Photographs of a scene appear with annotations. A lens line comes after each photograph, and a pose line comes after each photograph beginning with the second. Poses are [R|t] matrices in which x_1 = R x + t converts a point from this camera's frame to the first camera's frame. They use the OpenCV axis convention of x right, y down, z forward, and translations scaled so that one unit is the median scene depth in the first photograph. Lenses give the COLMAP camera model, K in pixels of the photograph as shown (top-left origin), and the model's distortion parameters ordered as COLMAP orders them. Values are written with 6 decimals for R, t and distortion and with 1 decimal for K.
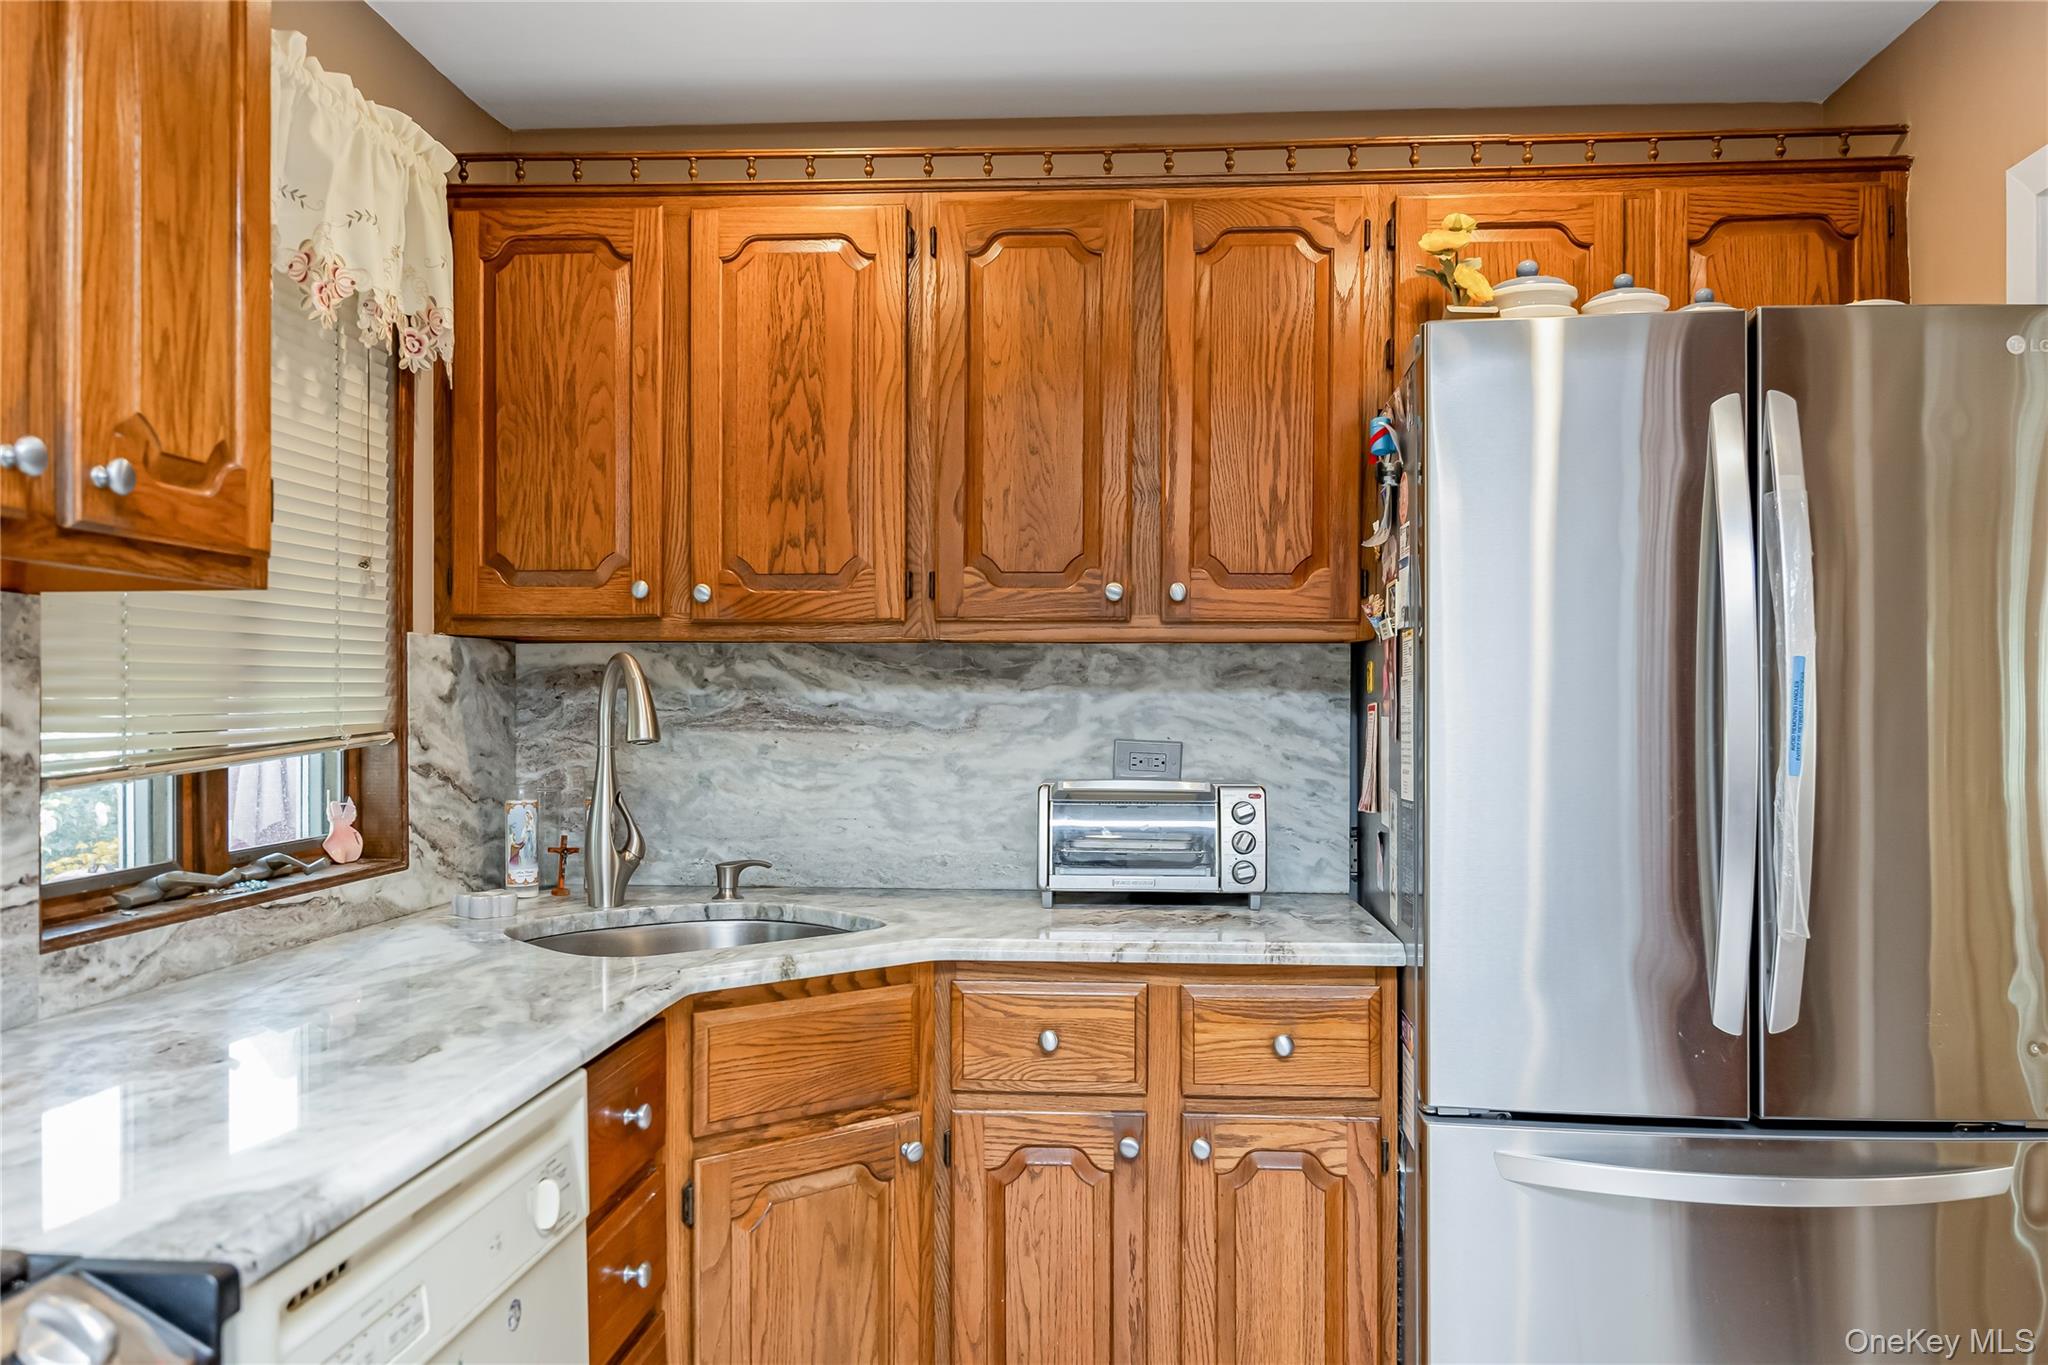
lens RADIAL K [[1525.5, 0, 1029.1], [0, 1525.5, 697.4], [0, 0, 1]] dist [-0.017901, 0.000222]
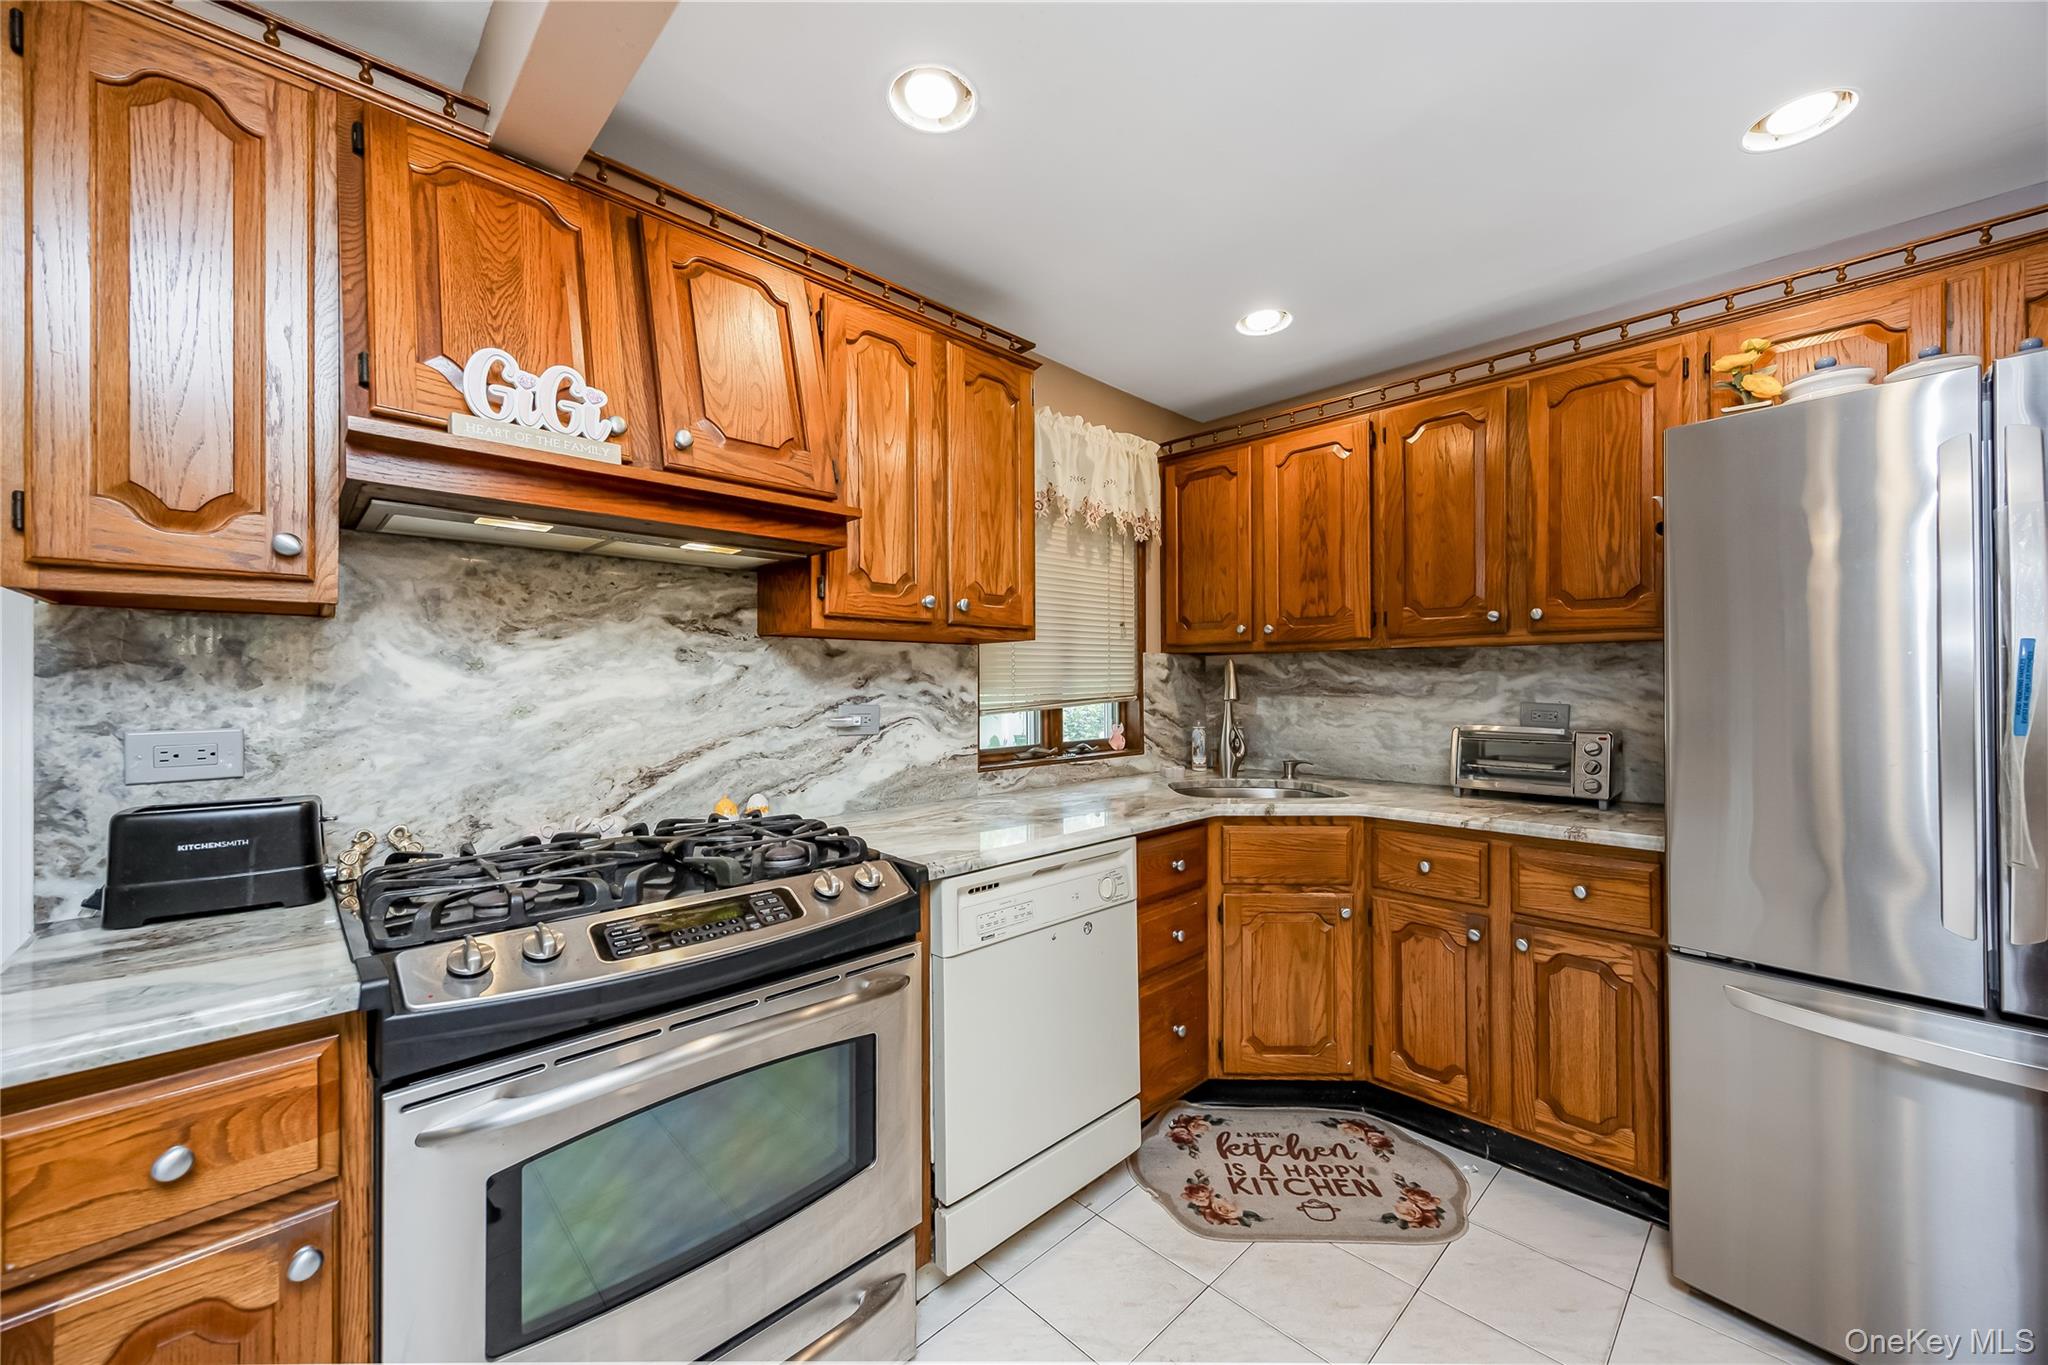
lens RADIAL K [[790.1, 0, 1023.4], [0, 790.1, 675.3], [0, 0, 1]] dist [-0.003249, -0.000339]
pose [[0.732694, -0.012126, -0.680450, 0.272387], [0.007260, 0.999924, -0.010002, 0.002615], [0.680519, 0.002388, 0.732726, -0.013706]]
